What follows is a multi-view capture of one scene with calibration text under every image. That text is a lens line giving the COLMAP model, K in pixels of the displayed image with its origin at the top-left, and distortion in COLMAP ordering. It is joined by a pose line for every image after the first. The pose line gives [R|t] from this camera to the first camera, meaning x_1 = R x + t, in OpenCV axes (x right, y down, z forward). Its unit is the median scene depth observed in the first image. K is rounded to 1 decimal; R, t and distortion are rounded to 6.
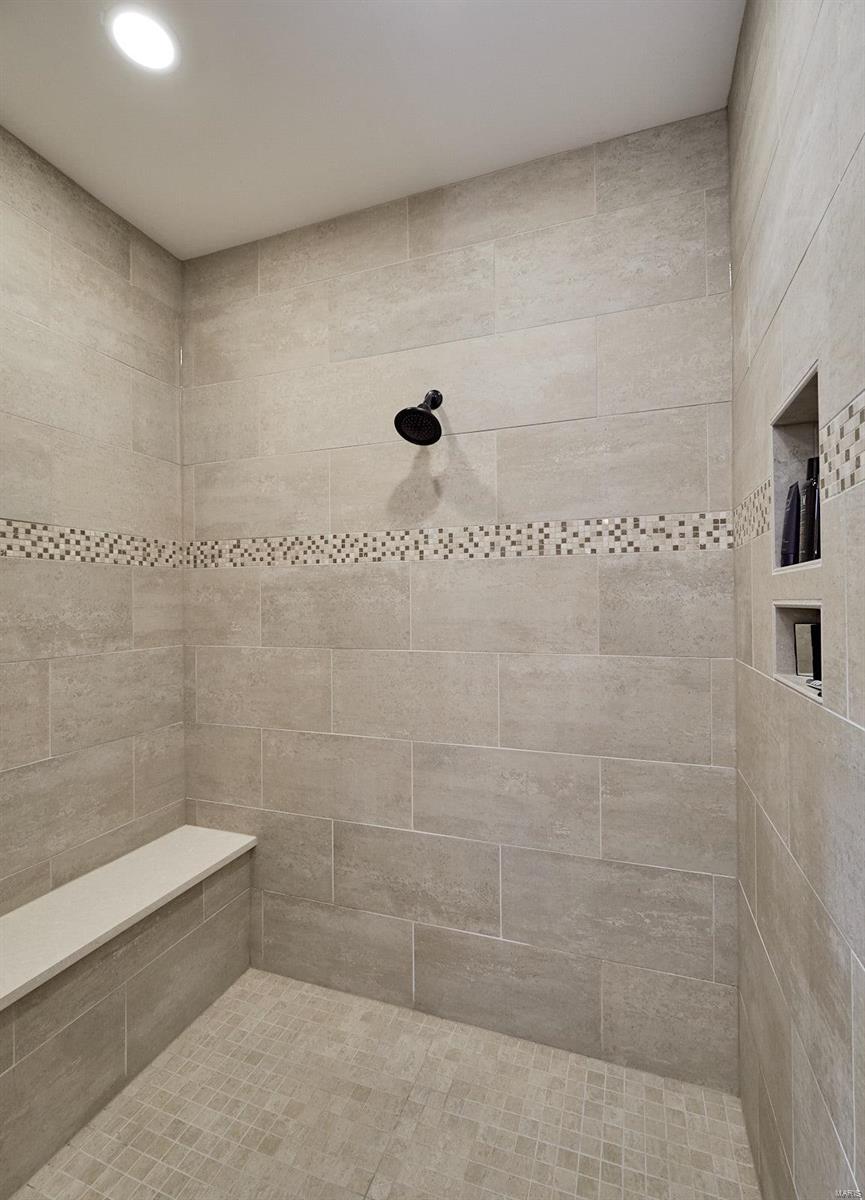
lens RADIAL K [[550.5, 0, 433.8], [0, 550.5, 598.2], [0, 0, 1]] dist [0.001629, -0.003276]
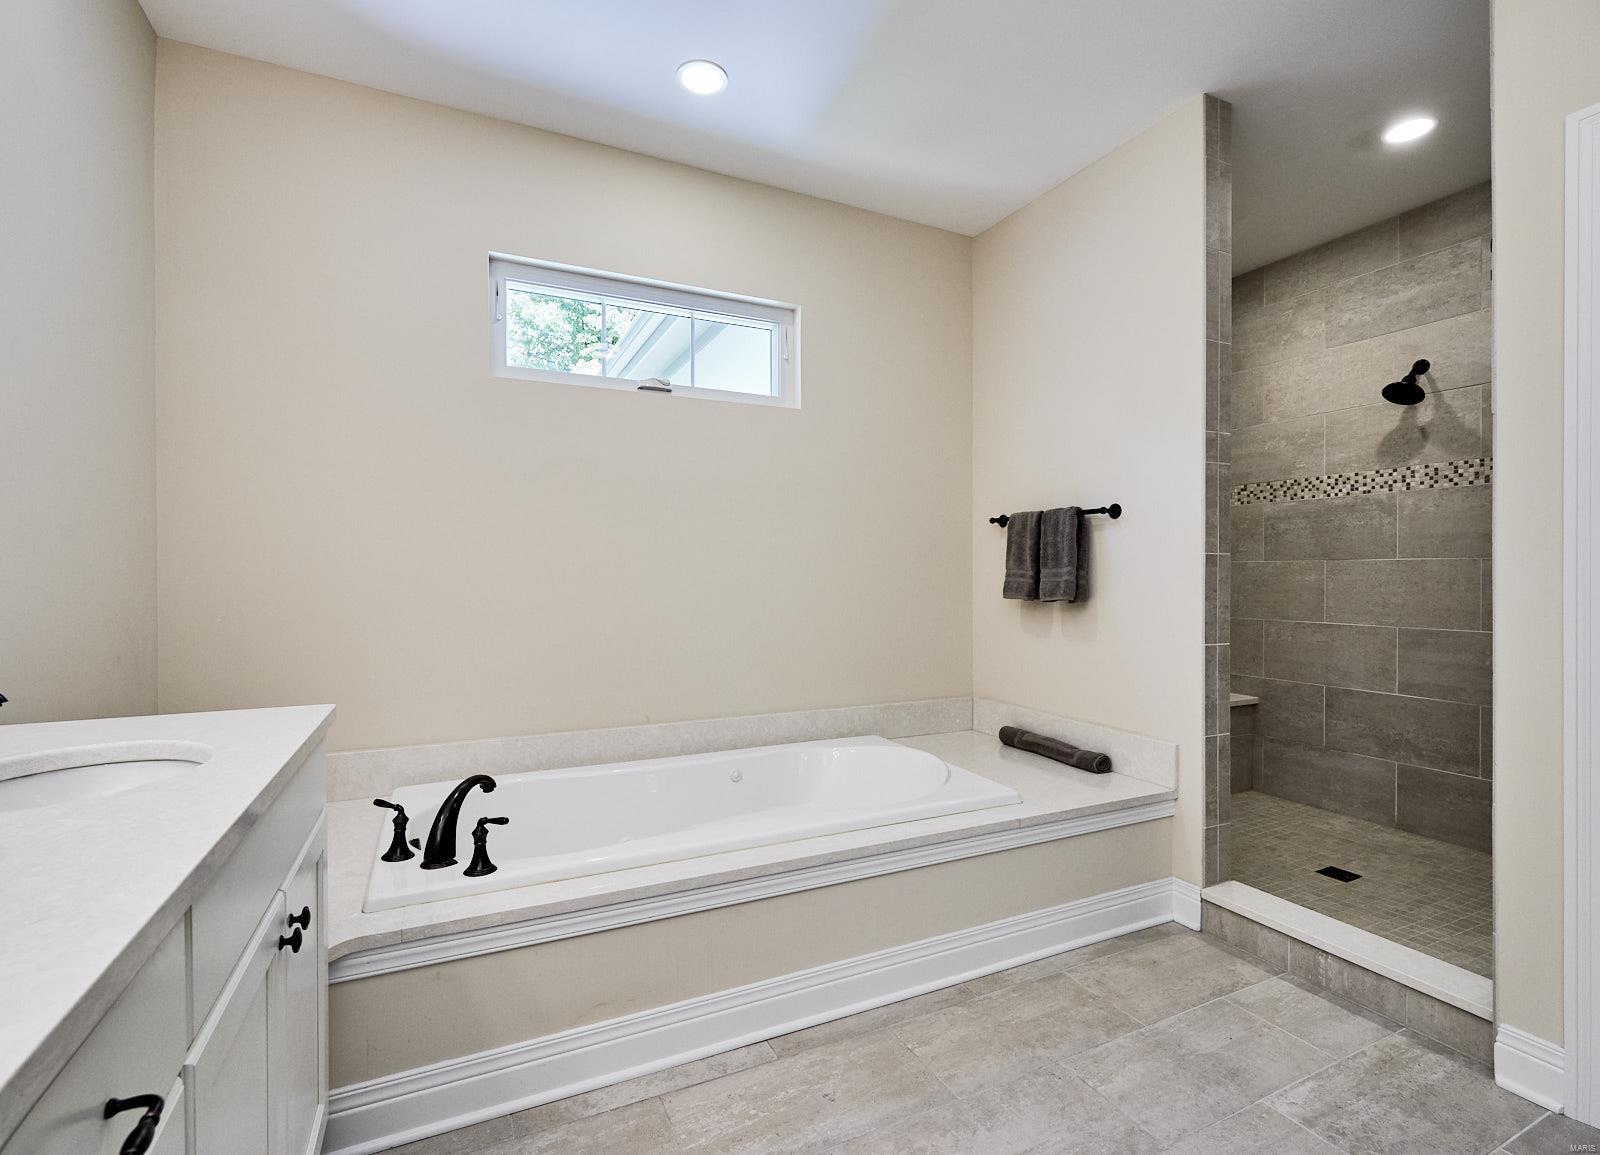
lens RADIAL K [[733.9, 0, 812.6], [0, 733.9, 573.6], [0, 0, 1]] dist [0.001629, -0.003276]
pose [[0.712748, 0.010550, -0.701341, 0.190029], [-0.004226, 0.999933, 0.010746, 0.114847], [0.701408, -0.004695, 0.712745, -1.220033]]
